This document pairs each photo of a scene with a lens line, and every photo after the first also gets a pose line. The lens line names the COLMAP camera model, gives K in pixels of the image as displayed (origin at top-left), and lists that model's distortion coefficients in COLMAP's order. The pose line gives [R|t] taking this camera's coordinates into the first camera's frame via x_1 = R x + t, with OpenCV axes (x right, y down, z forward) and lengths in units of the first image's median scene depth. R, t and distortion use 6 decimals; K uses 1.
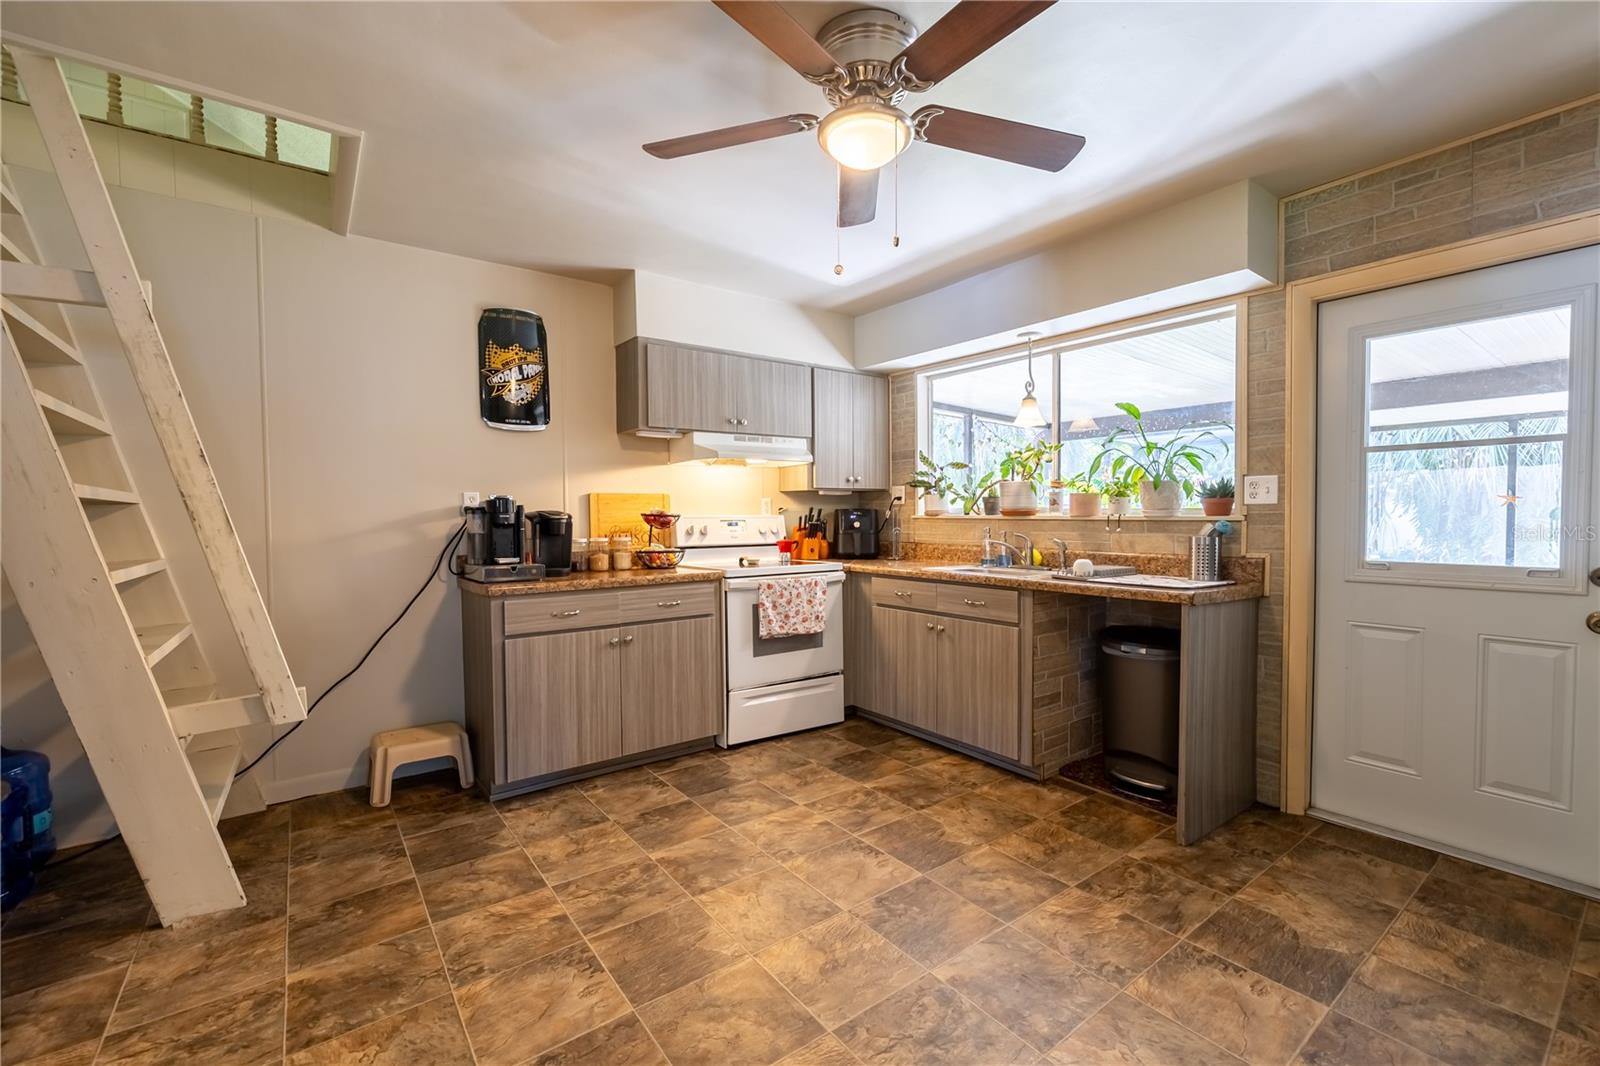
lens RADIAL K [[675.4, 0, 797.7], [0, 675.4, 532.8], [0, 0, 1]] dist [0.000080, 0.000125]
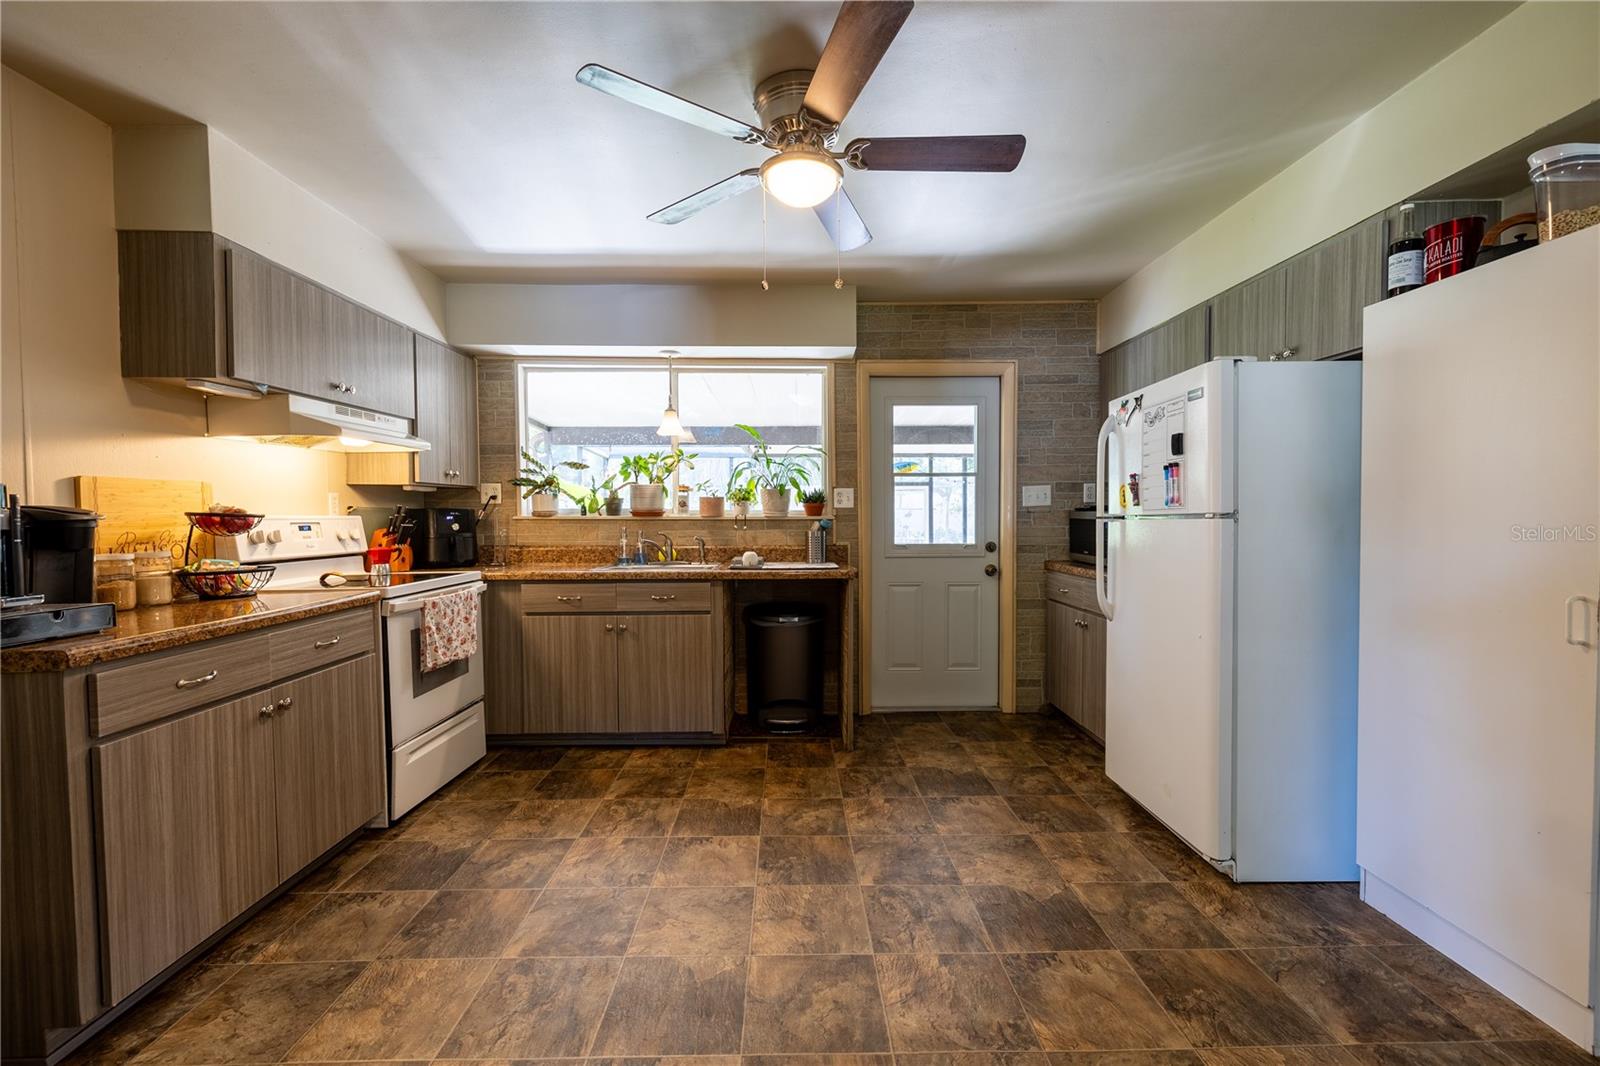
lens RADIAL K [[675.4, 0, 800.6], [0, 675.4, 532.7], [0, 0, 1]] dist [0.000080, 0.000125]
pose [[0.579252, -0.018743, 0.814933, -0.488714], [0.022245, 0.999727, 0.007181, -0.001759], [-0.814845, 0.013969, 0.579510, 0.209255]]
